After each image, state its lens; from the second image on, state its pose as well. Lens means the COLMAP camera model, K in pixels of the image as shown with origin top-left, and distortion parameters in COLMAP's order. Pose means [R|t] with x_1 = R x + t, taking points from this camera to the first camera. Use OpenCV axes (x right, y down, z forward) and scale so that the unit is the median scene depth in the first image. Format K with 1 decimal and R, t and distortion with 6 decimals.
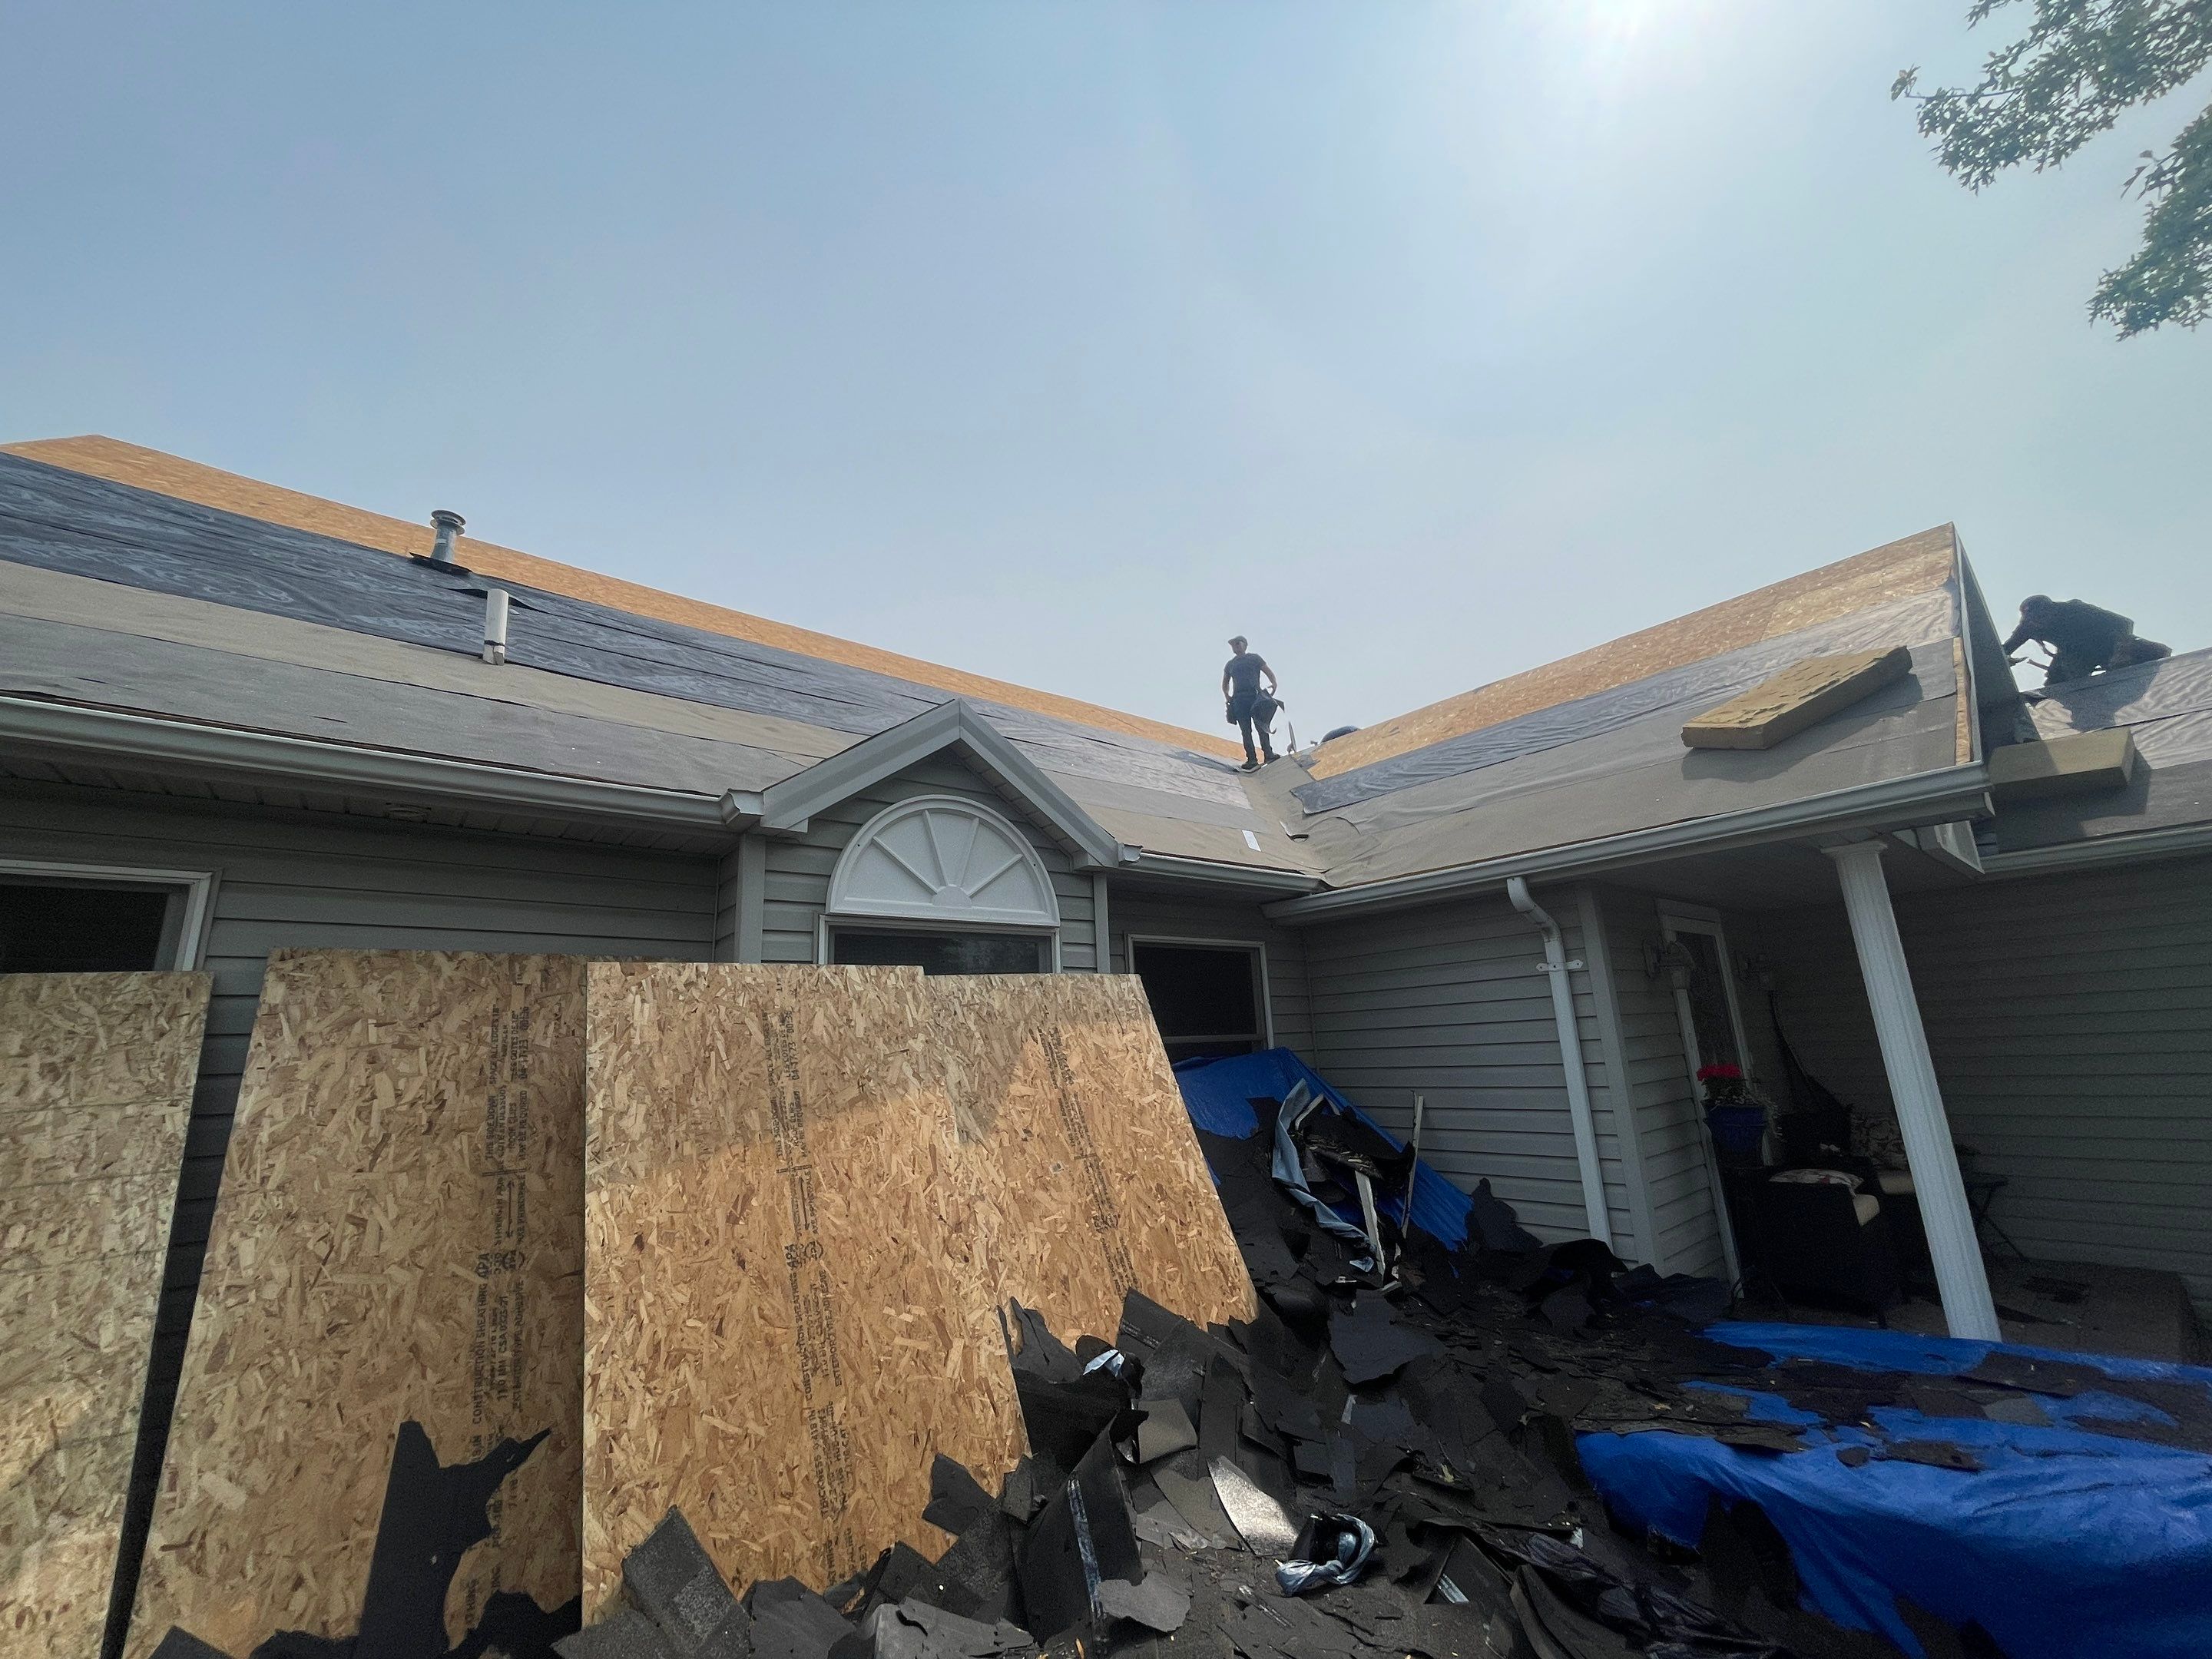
lens RADIAL K [[896.0, 0, 1108.2], [0, 896.0, 836.8], [0, 0, 1]] dist [-0.007492, 0.002841]
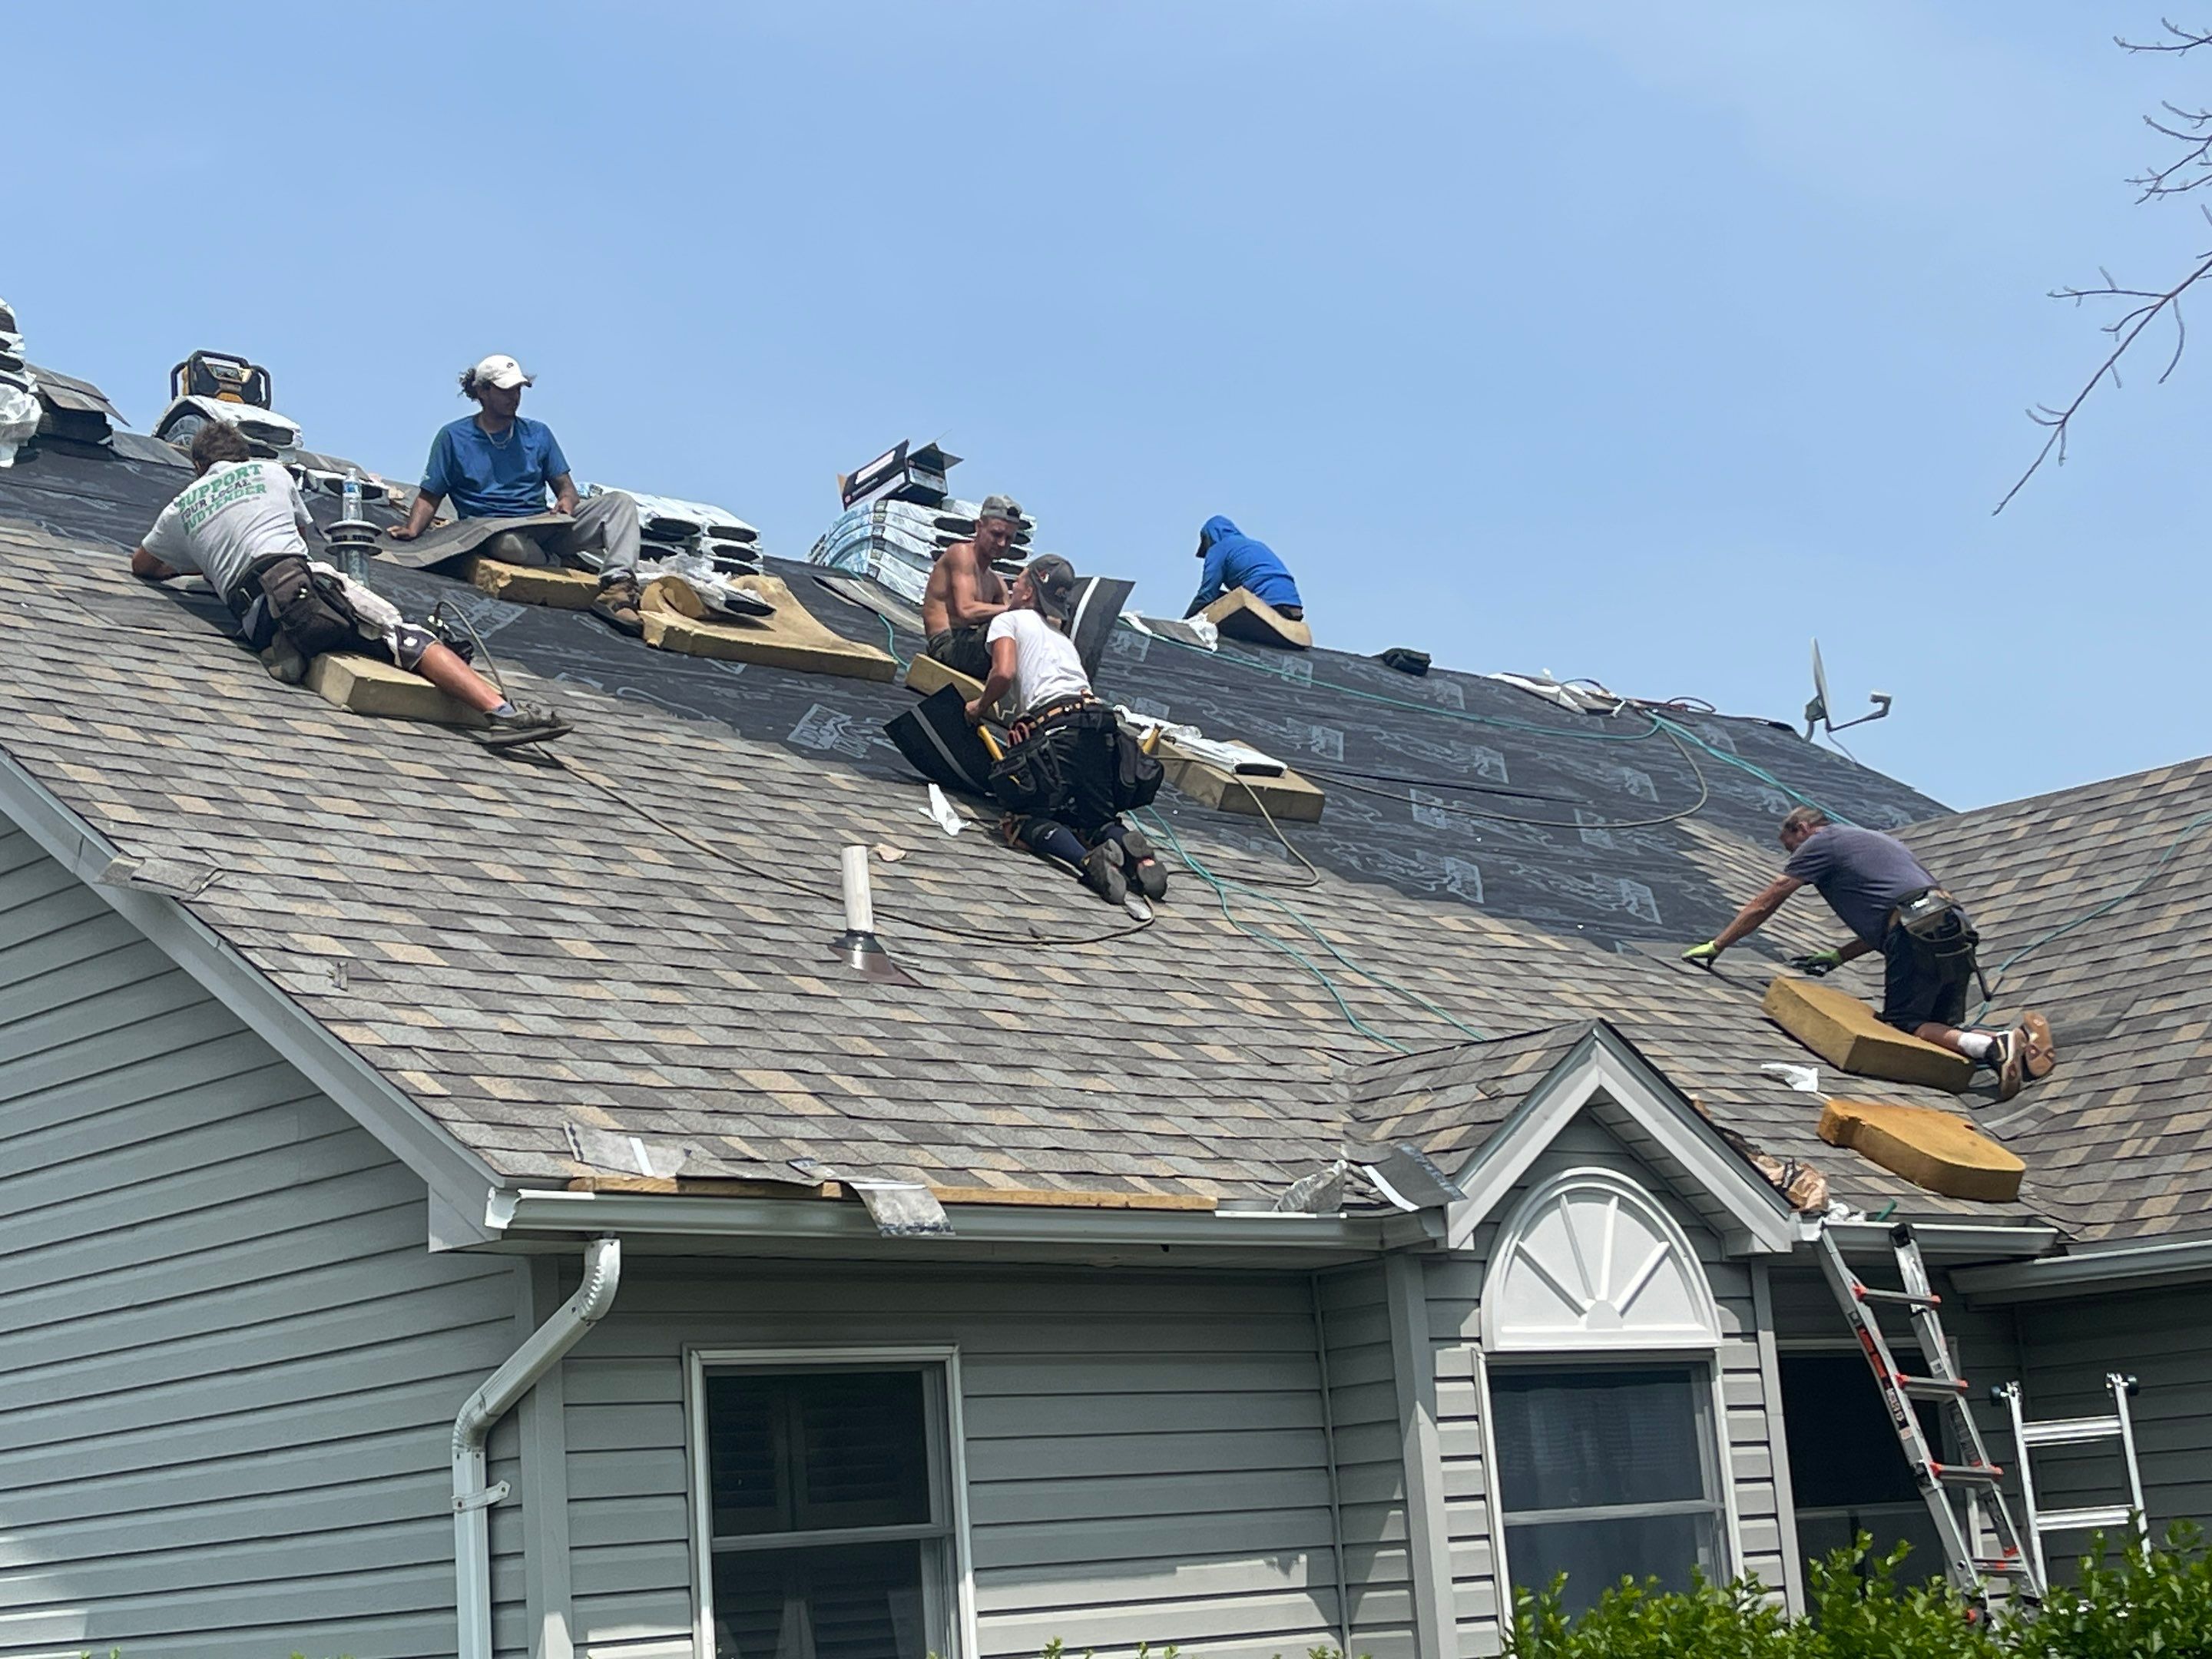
lens RADIAL K [[3620.3, 0, 1054.0], [0, 3620.3, 875.4], [0, 0, 1]] dist [0.295739, -2.022557]
pose [[0.997804, -0.017011, 0.064019, -0.888282], [0.014518, 0.999126, 0.039201, -0.453074], [-0.064630, -0.038185, 0.997178, -2.084897]]
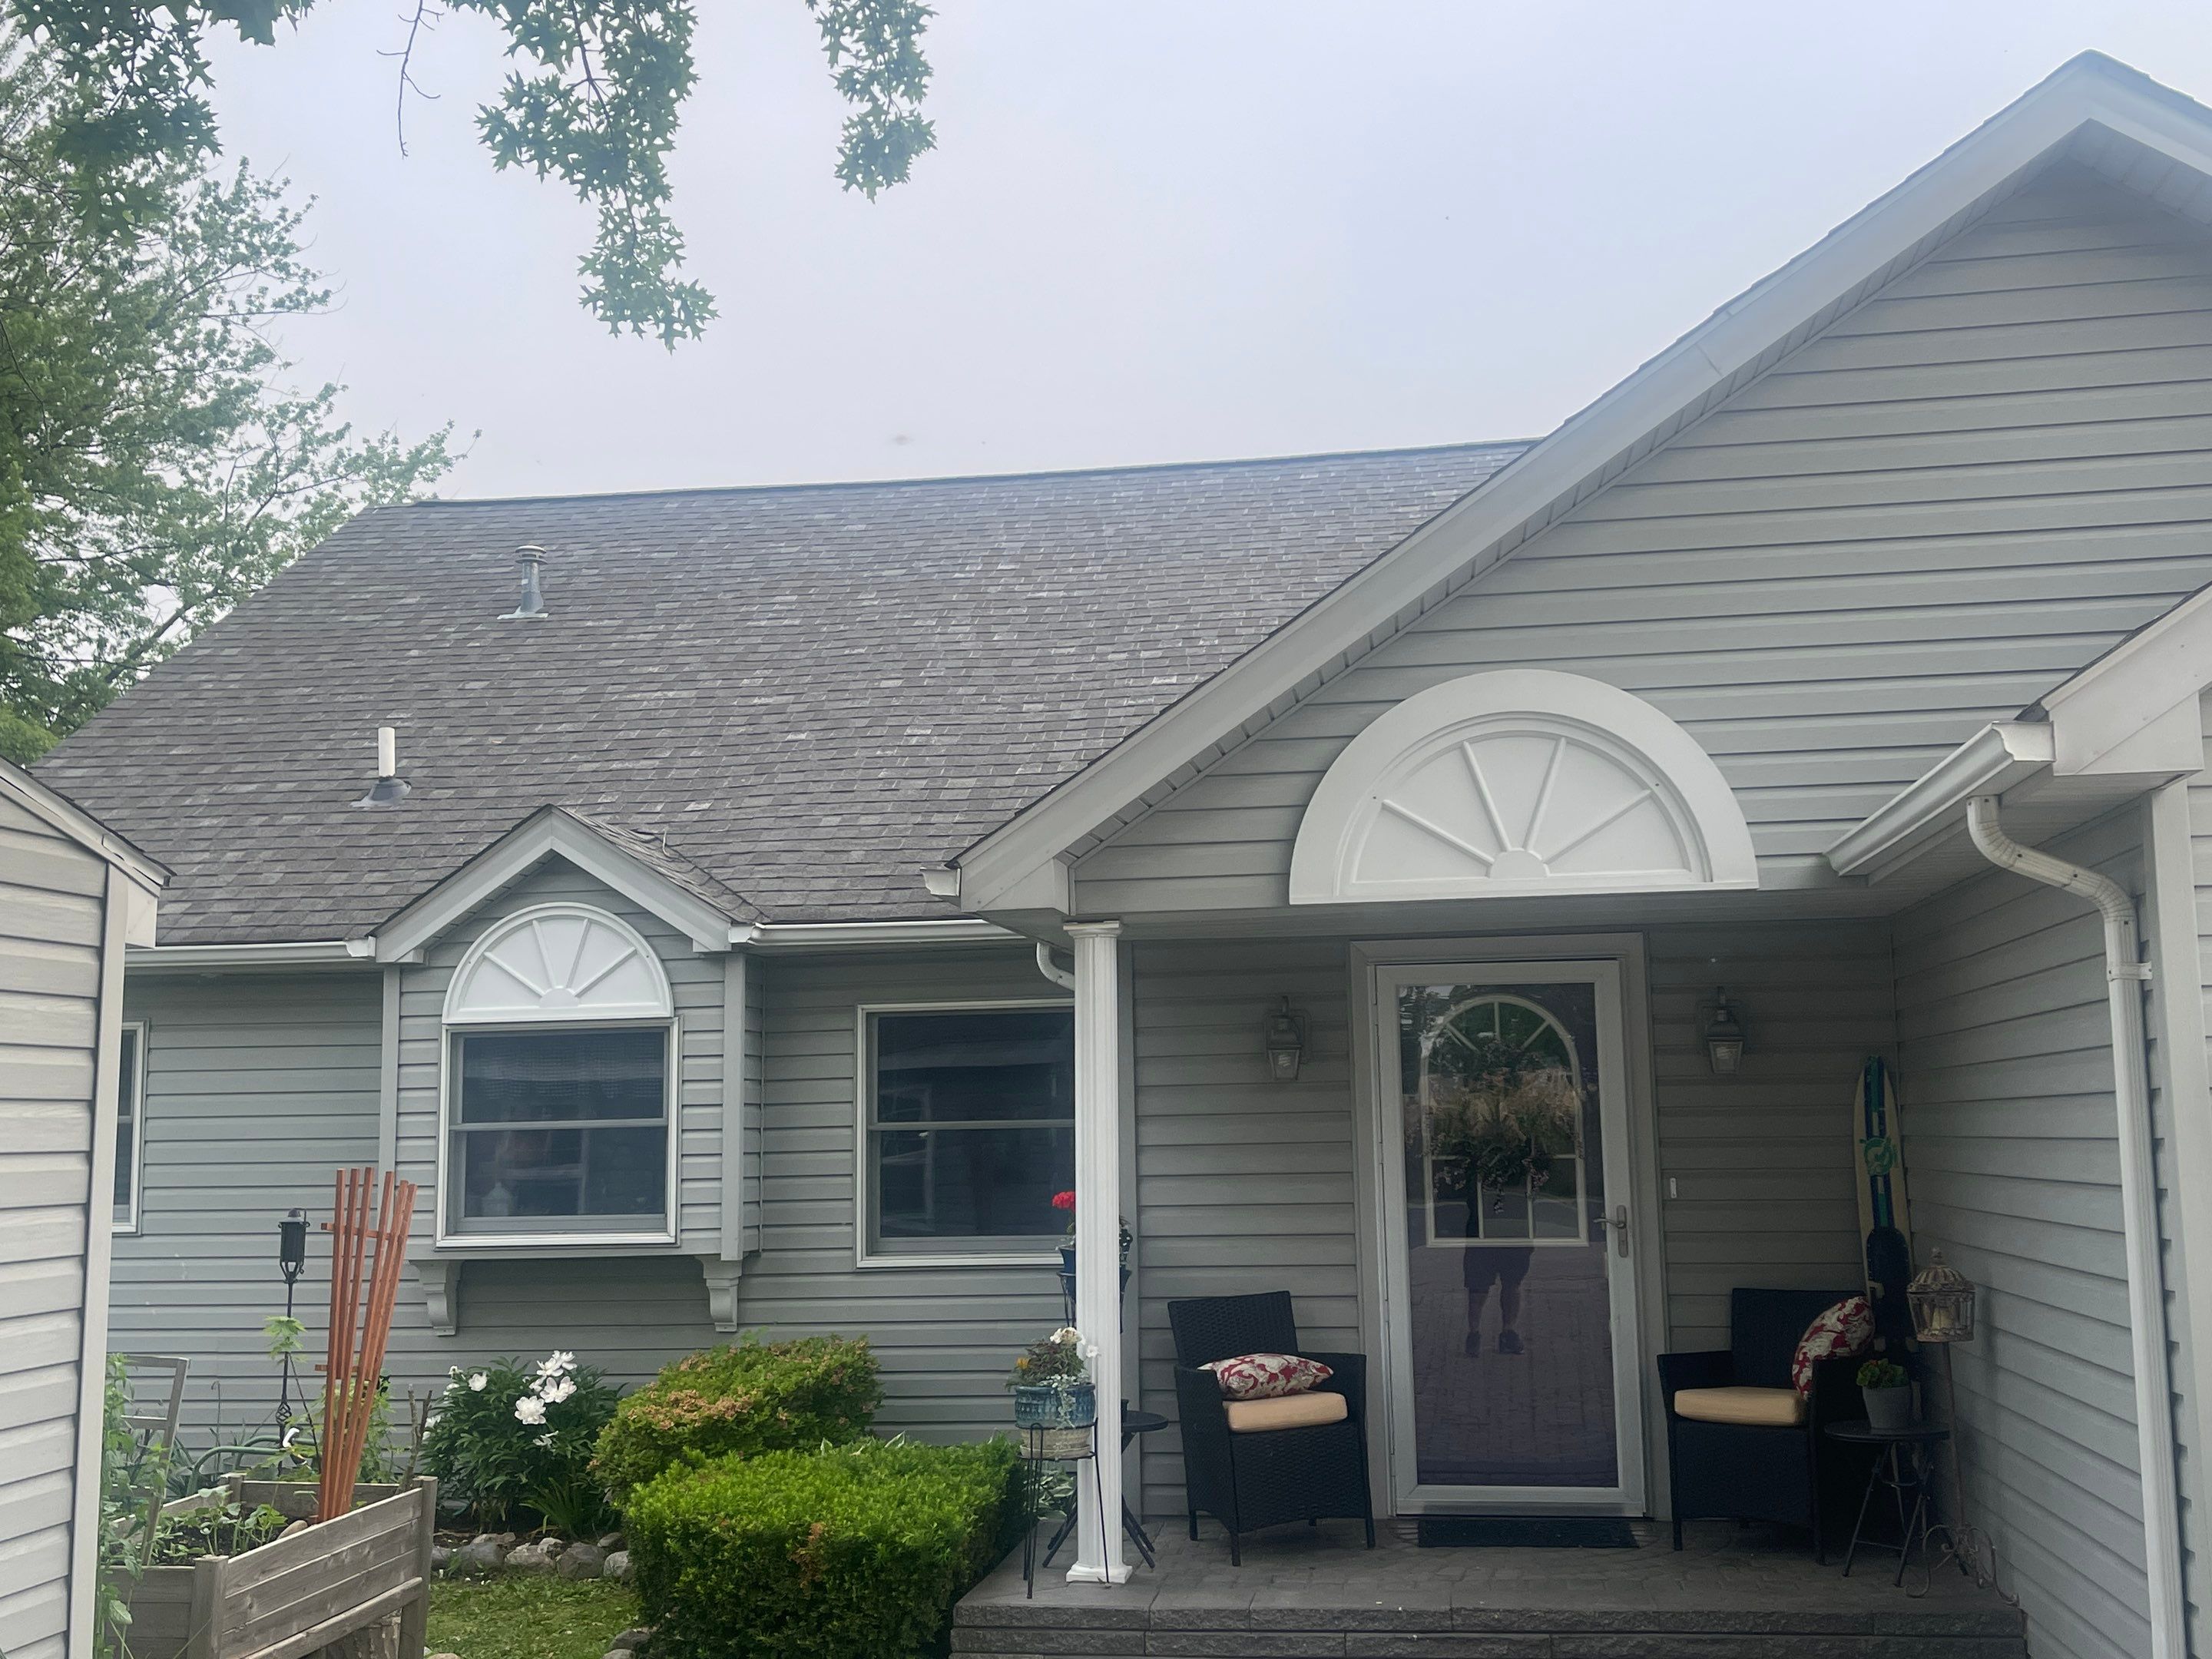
lens RADIAL K [[2243.3, 0, 1116.2], [0, 2243.3, 877.6], [0, 0, 1]] dist [0.078663, -0.143675]
pose [[0.664720, -0.055779, -0.745008, 2.617184], [0.156610, 0.985456, 0.065952, -0.169789], [0.730494, -0.160515, 0.663788, -0.336923]]
